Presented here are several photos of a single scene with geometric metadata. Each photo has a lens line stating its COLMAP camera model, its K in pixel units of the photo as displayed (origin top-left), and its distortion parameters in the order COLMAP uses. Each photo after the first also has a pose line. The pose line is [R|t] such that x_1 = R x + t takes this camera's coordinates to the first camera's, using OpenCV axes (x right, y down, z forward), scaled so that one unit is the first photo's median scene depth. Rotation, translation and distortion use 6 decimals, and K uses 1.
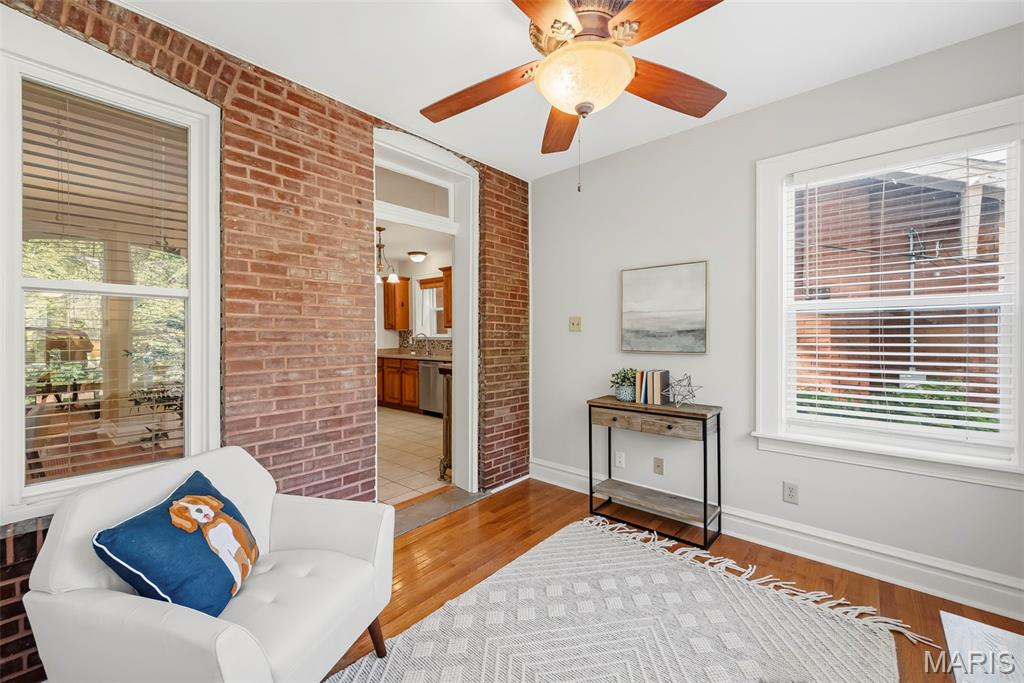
lens RADIAL K [[410.7, 0, 509.9], [0, 410.7, 333.6], [0, 0, 1]] dist [-0.002599, -0.000444]
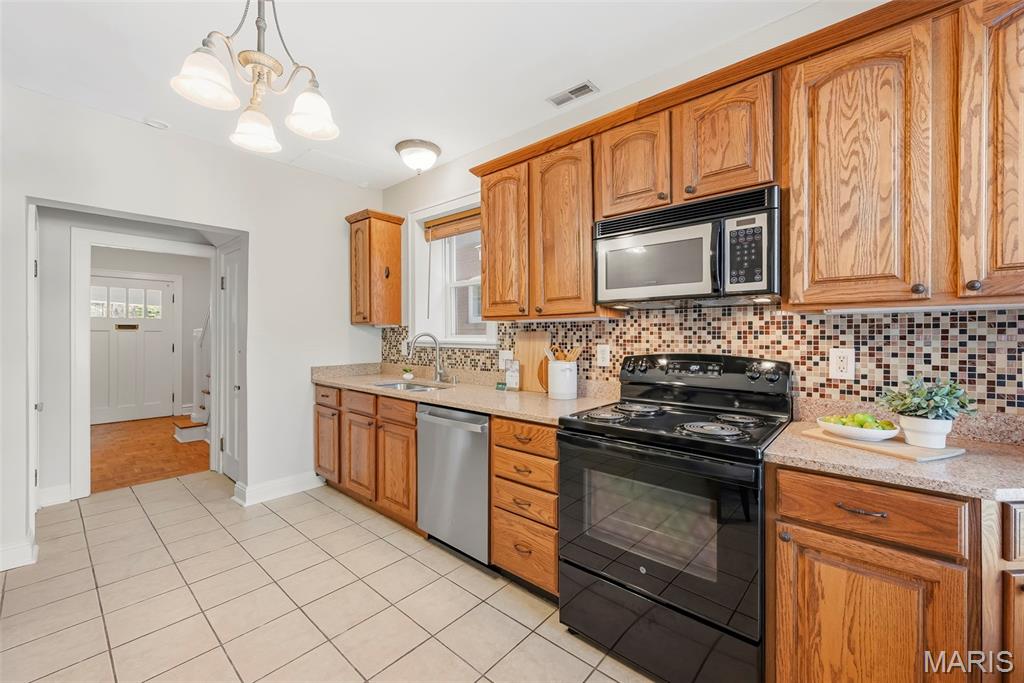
lens RADIAL K [[411.2, 0, 510.6], [0, 411.2, 337.6], [0, 0, 1]] dist [-0.002120, -0.000072]
pose [[0.999851, 0.005293, -0.016414, -0.110593], [-0.005209, 0.999973, 0.005198, 0.001261], [0.016441, -0.005112, 0.999852, 0.528102]]
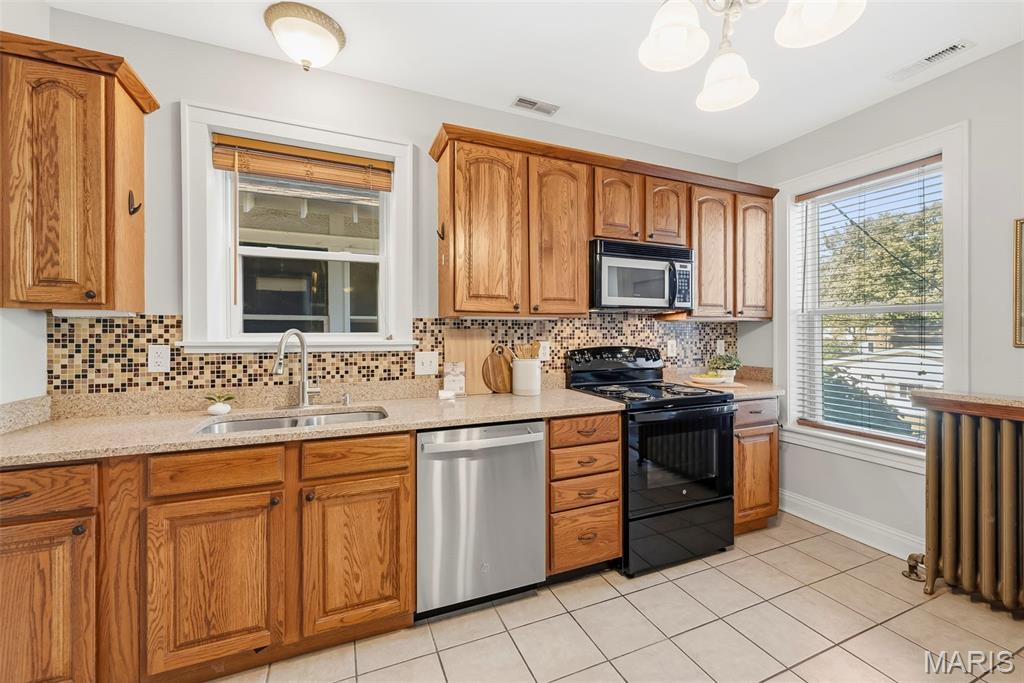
lens RADIAL K [[410.7, 0, 509.9], [0, 410.7, 333.6], [0, 0, 1]] dist [-0.002599, -0.000444]
pose [[0.446653, 0.002511, 0.894704, -0.373587], [-0.001222, 0.999997, -0.002196, 0.001955], [-0.894707, -0.000113, 0.446654, 0.711898]]
